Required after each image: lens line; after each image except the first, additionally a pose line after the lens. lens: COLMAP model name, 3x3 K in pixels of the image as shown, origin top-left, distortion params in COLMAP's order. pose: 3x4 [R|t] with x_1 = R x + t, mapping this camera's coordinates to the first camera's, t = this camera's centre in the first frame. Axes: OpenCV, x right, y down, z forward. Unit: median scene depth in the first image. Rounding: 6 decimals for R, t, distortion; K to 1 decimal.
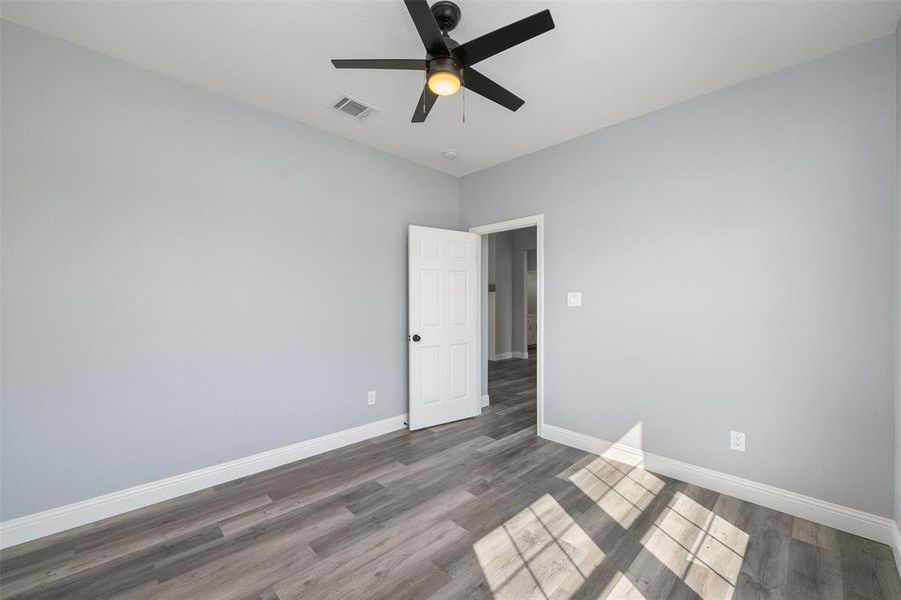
lens RADIAL K [[388.8, 0, 456.8], [0, 388.8, 300.2], [0, 0, 1]] dist [-0.000177, -0.000133]
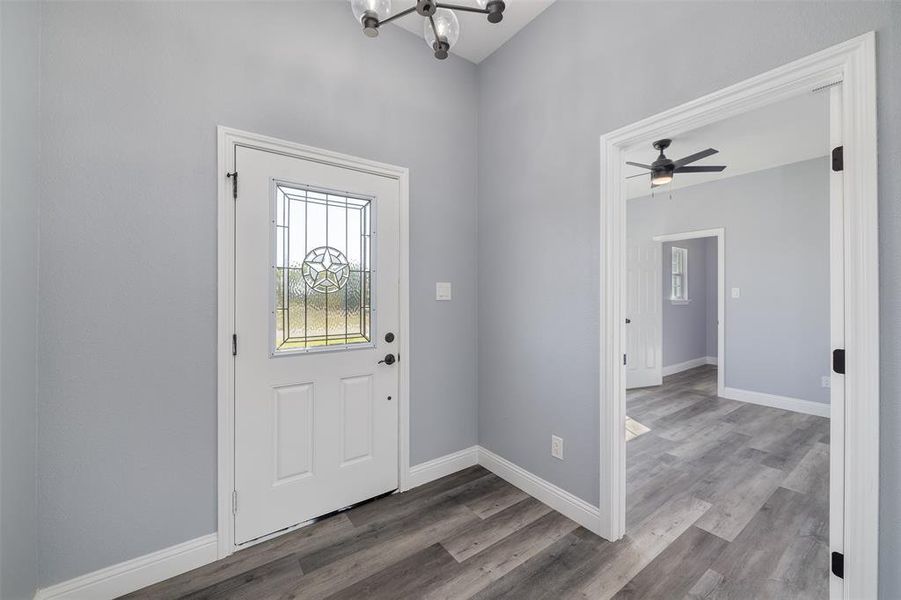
lens RADIAL K [[362.2, 0, 454.0], [0, 362.2, 295.3], [0, 0, 1]] dist [-0.002089, -0.000819]
pose [[-0.986106, -0.000222, 0.166118, 0.633486], [-0.001780, 0.999956, -0.009226, 0.017432], [-0.166109, -0.009393, -0.986063, 2.715633]]
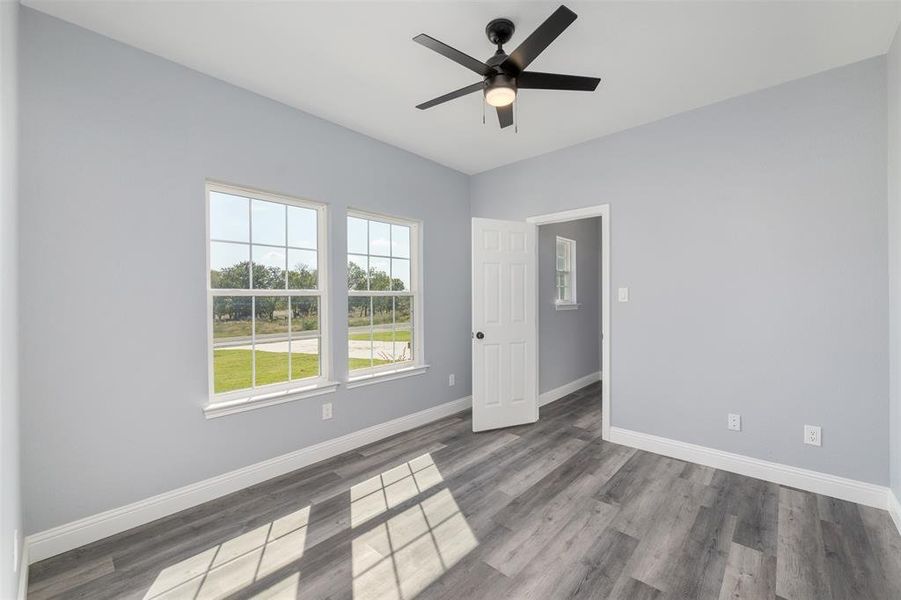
lens RADIAL K [[388.8, 0, 456.8], [0, 388.8, 300.2], [0, 0, 1]] dist [-0.000177, -0.000133]
pose [[-0.998078, 0.004282, -0.061828, 0.146155], [0.004505, 0.999984, -0.003459, 0.004191], [0.061812, -0.003731, -0.998081, 1.921982]]
